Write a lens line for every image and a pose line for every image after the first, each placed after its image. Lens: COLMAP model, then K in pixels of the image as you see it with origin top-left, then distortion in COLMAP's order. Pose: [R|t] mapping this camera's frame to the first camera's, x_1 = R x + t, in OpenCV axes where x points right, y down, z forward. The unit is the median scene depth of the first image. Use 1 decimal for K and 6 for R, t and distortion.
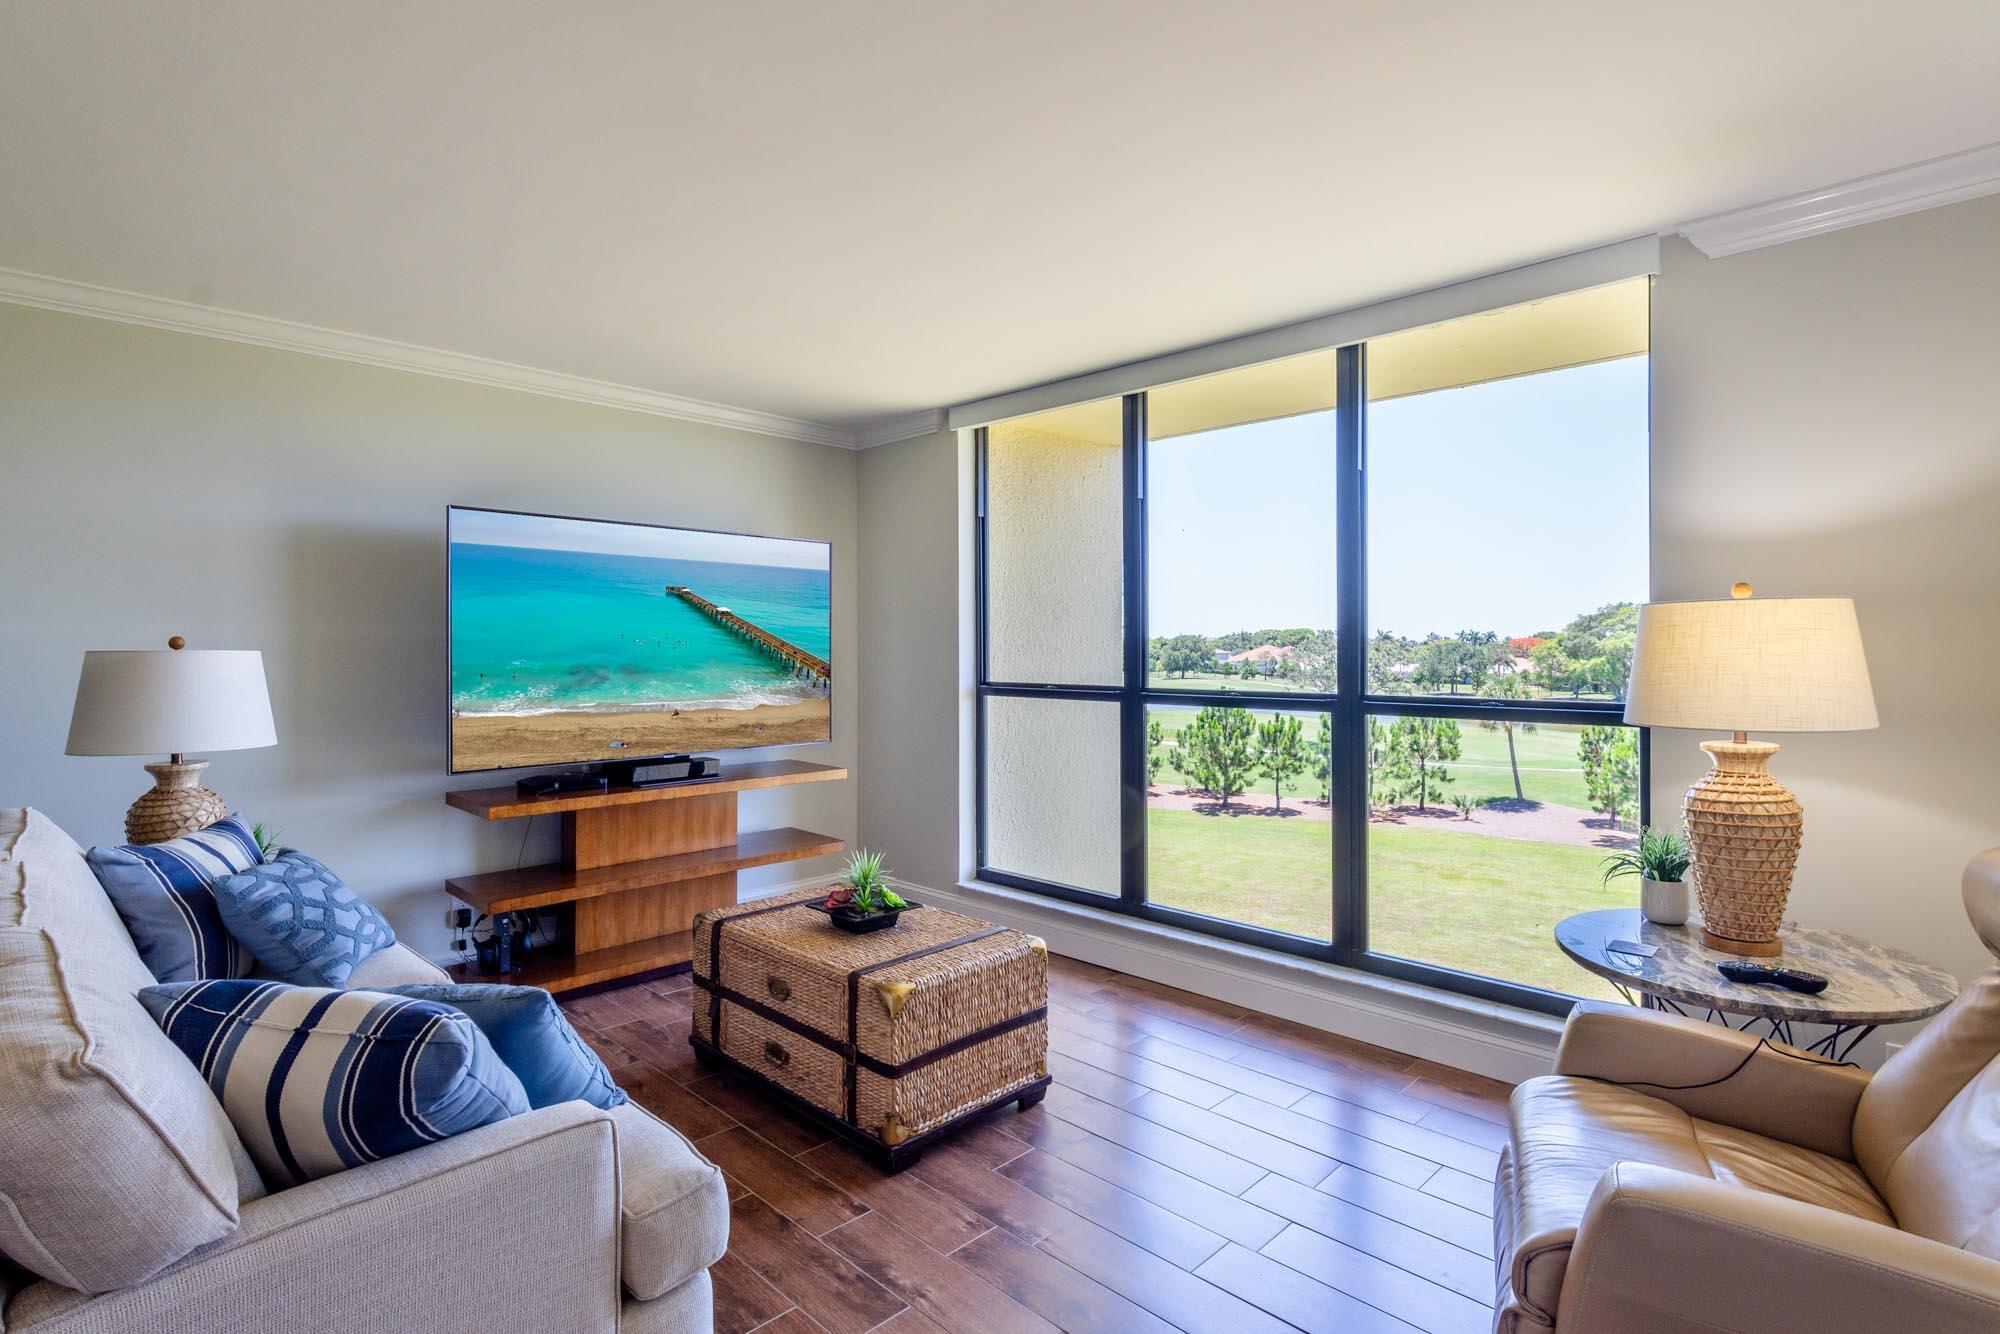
lens RADIAL K [[985.5, 0, 1000.5], [0, 985.5, 673.6], [0, 0, 1]] dist [-0.000998, 0.002061]
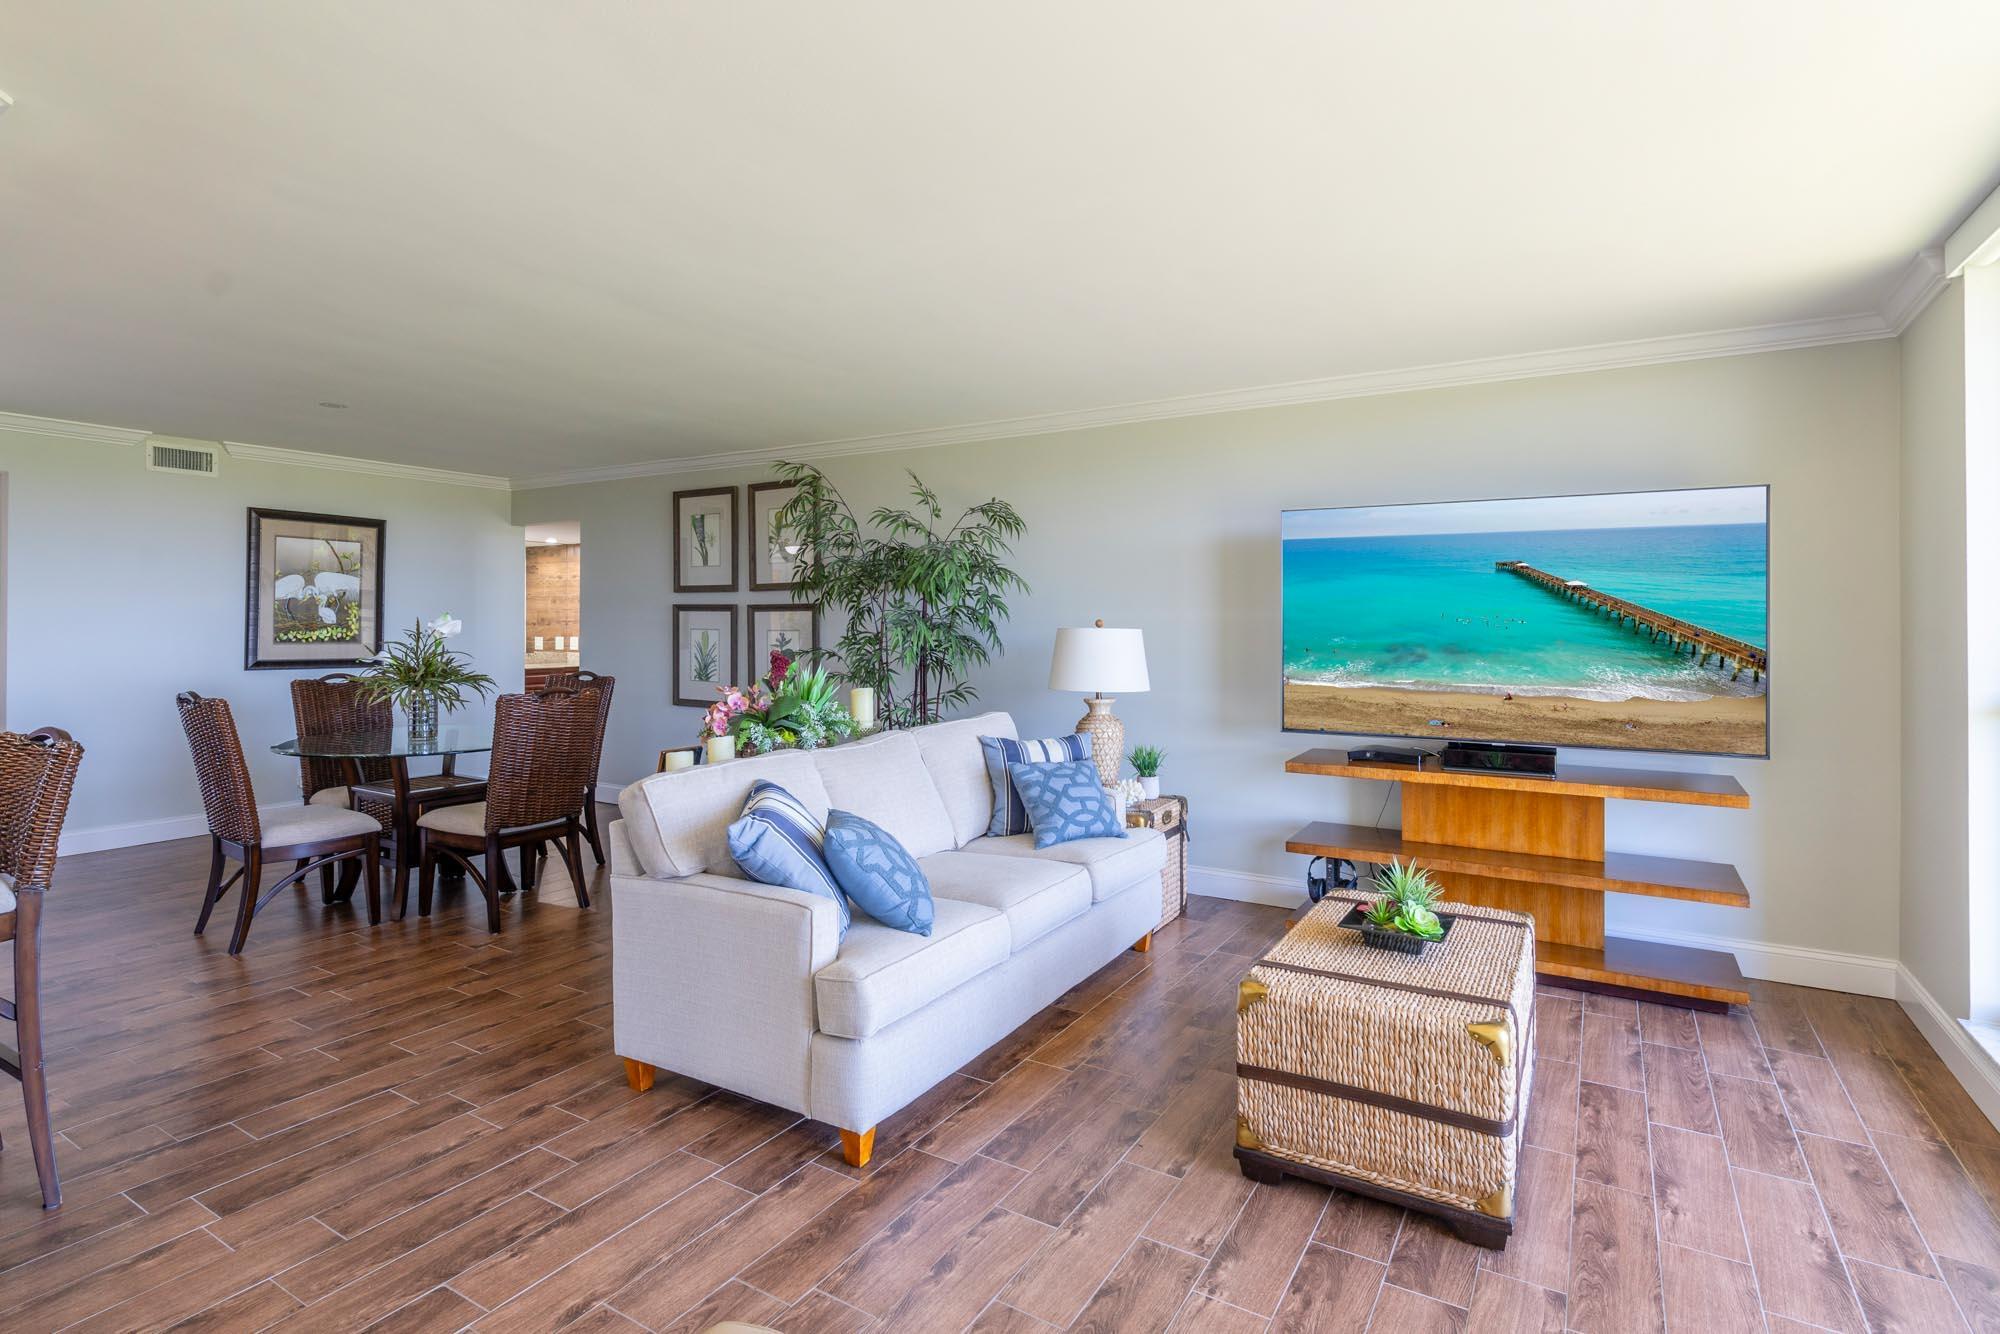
lens RADIAL K [[985.5, 0, 1003.0], [0, 985.5, 624.9], [0, 0, 1]] dist [-0.000998, 0.002061]
pose [[0.235243, 0.004519, -0.971926, 0.444685], [-0.027309, 0.999625, -0.001962, -0.013222], [0.971553, 0.027004, 0.235278, 0.306511]]
